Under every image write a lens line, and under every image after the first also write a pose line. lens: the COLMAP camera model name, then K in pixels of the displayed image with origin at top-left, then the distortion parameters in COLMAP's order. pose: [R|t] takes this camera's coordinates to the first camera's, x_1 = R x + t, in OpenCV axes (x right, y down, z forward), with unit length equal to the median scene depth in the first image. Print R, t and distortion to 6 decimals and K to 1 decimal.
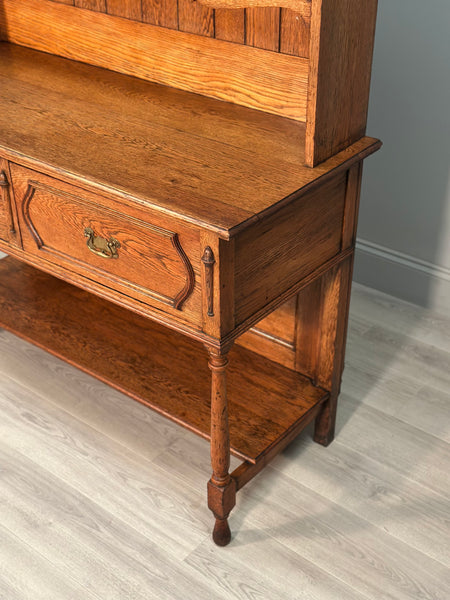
lens RADIAL K [[833.3, 0, 225.9], [0, 833.3, 303.5], [0, 0, 1]] dist [0.180509, -0.355232]
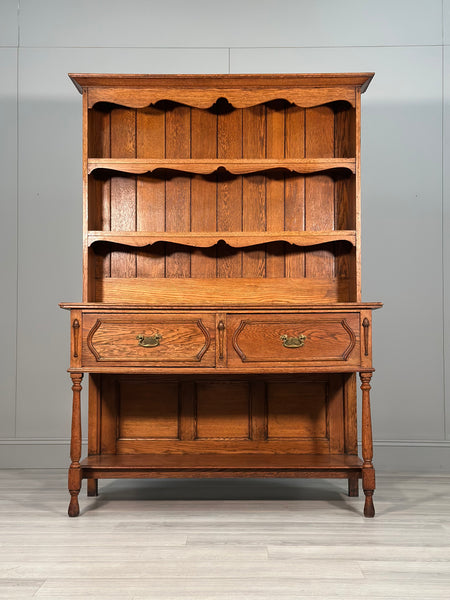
lens RADIAL K [[833.3, 0, 225.9], [0, 833.3, 303.5], [0, 0, 1]] dist [0.180509, -0.355232]
pose [[0.784911, 0.035751, 0.618576, -1.266609], [0.331512, 0.819191, -0.468001, 0.613360], [-0.523463, 0.572405, 0.631141, -0.169277]]
